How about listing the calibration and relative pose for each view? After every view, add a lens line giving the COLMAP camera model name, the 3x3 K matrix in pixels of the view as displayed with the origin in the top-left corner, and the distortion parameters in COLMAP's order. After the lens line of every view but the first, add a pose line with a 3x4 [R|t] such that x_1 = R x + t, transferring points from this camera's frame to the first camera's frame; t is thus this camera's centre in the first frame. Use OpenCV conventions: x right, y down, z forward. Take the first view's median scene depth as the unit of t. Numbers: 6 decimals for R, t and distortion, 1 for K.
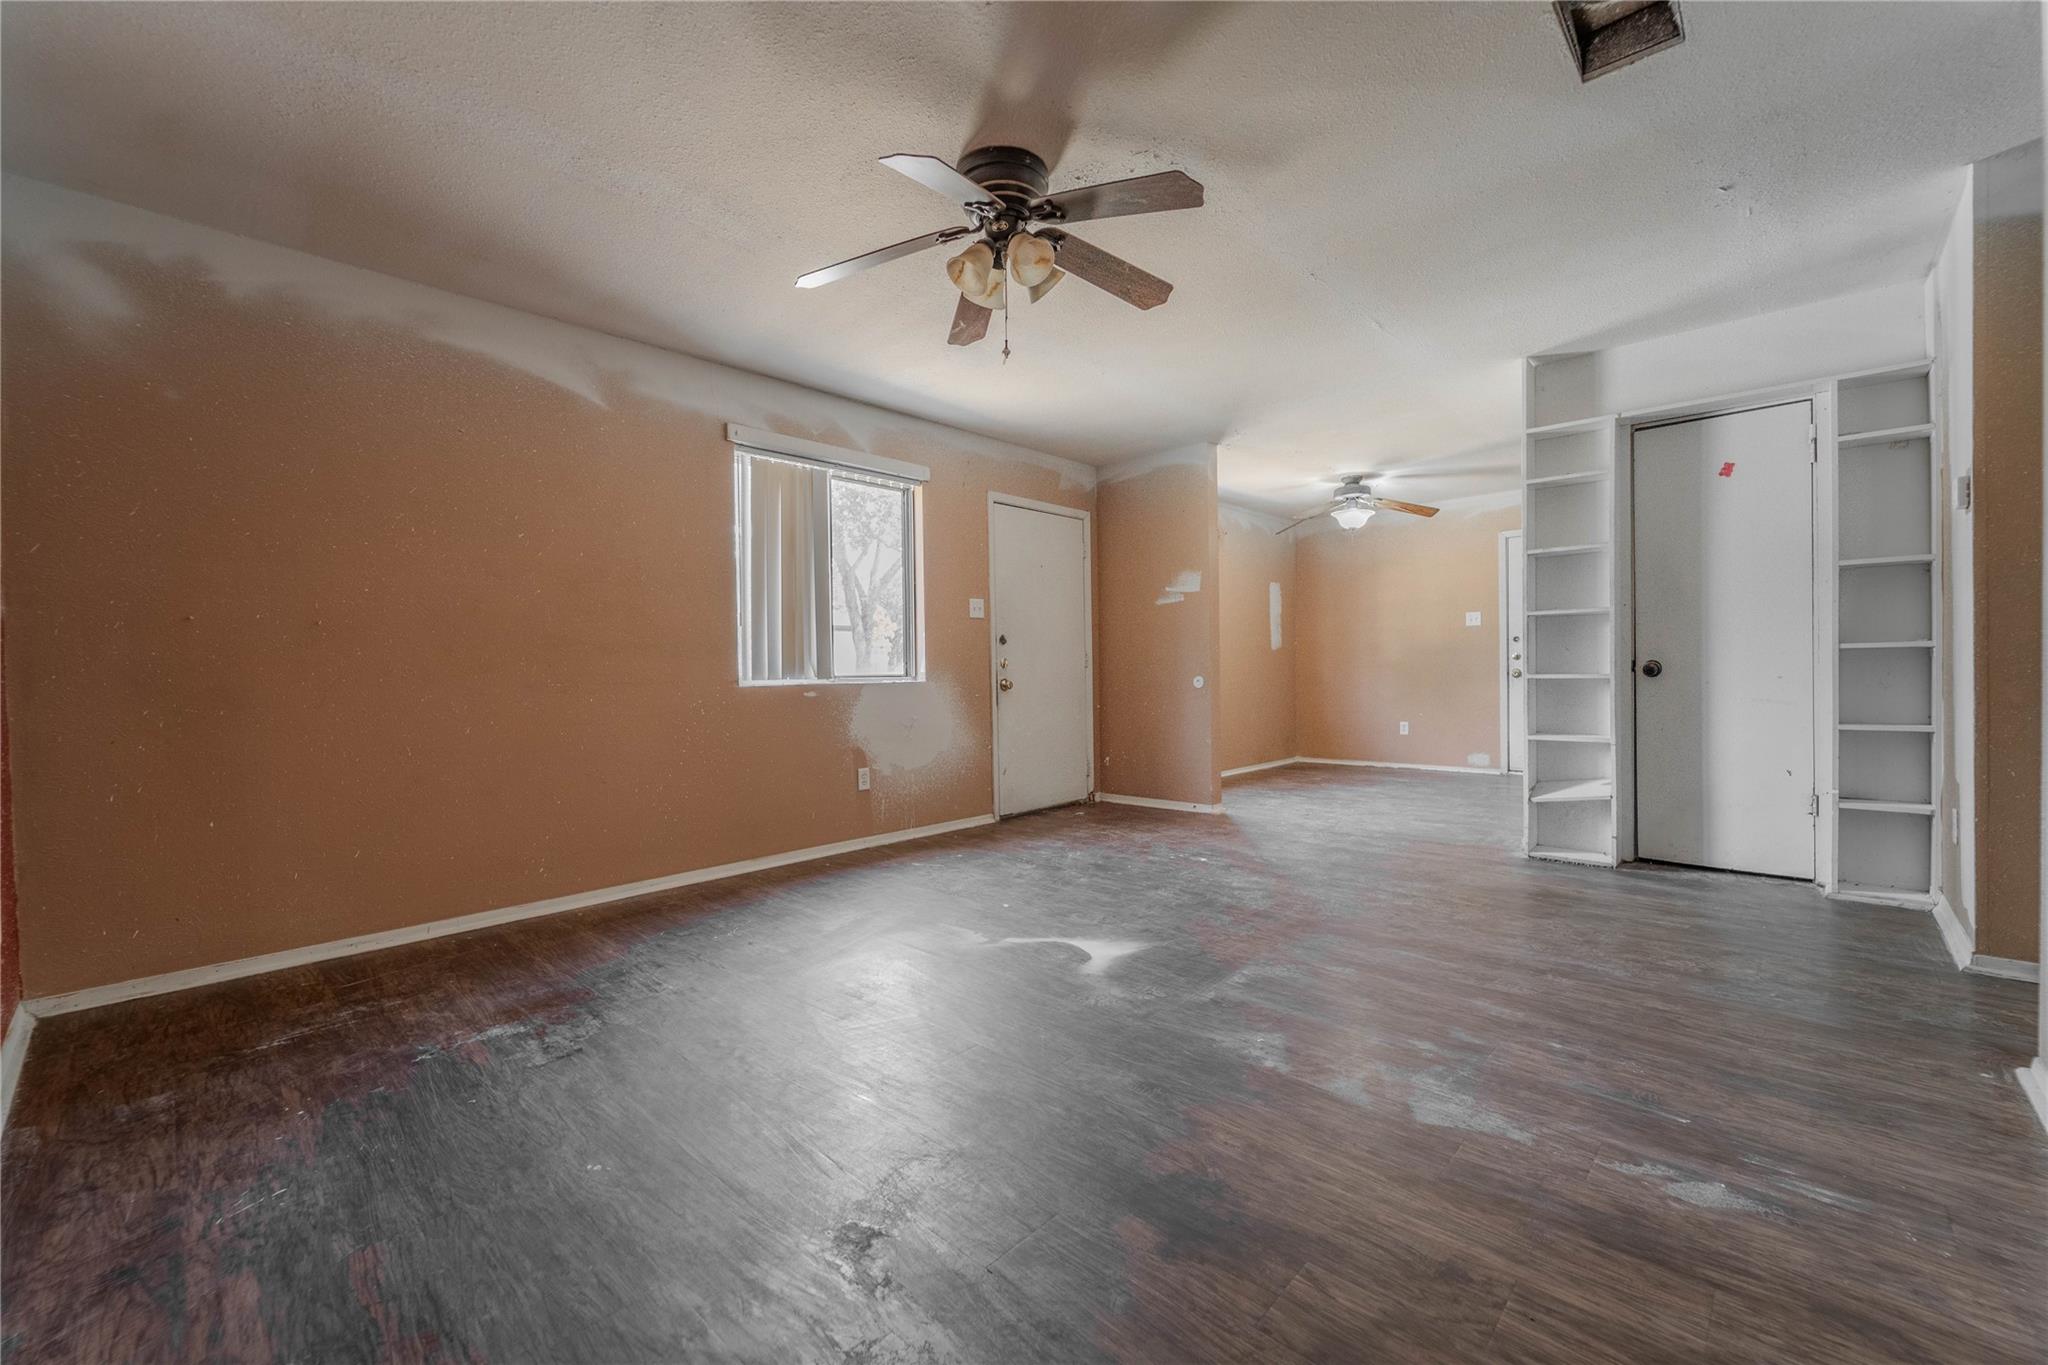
lens RADIAL K [[823.9, 0, 1028.5], [0, 823.9, 682.2], [0, 0, 1]] dist [0.001881, -0.000727]
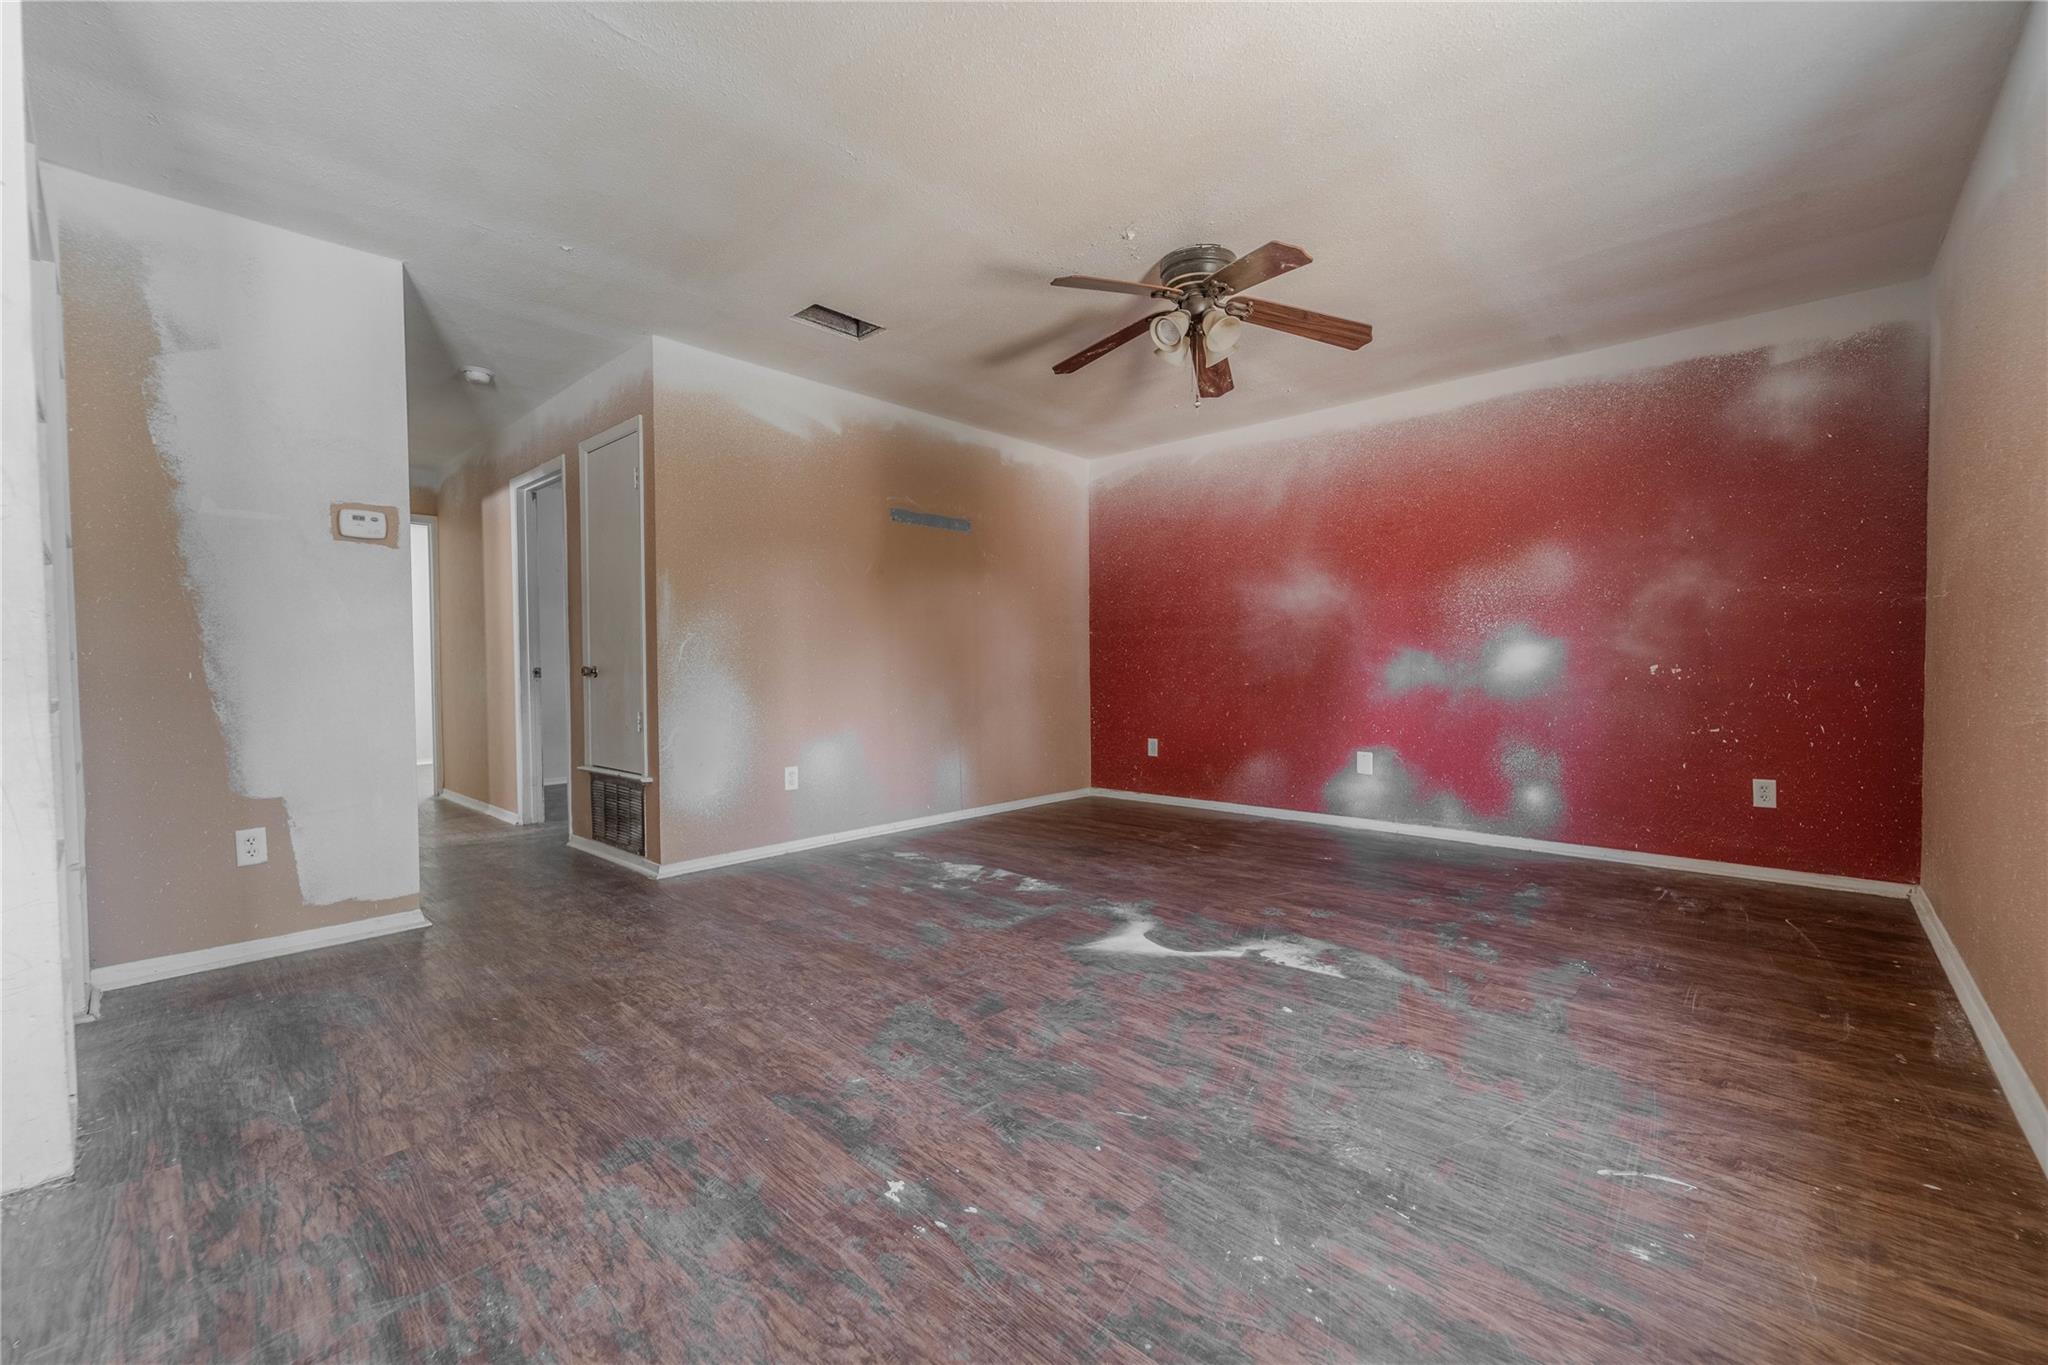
lens RADIAL K [[823.9, 0, 1028.5], [0, 823.9, 682.2], [0, 0, 1]] dist [0.001881, -0.000727]
pose [[-0.999634, 0.024581, -0.011294, 0.213097], [0.024111, 0.998909, 0.039991, -0.032430], [0.012265, 0.039704, -0.999136, 1.907596]]
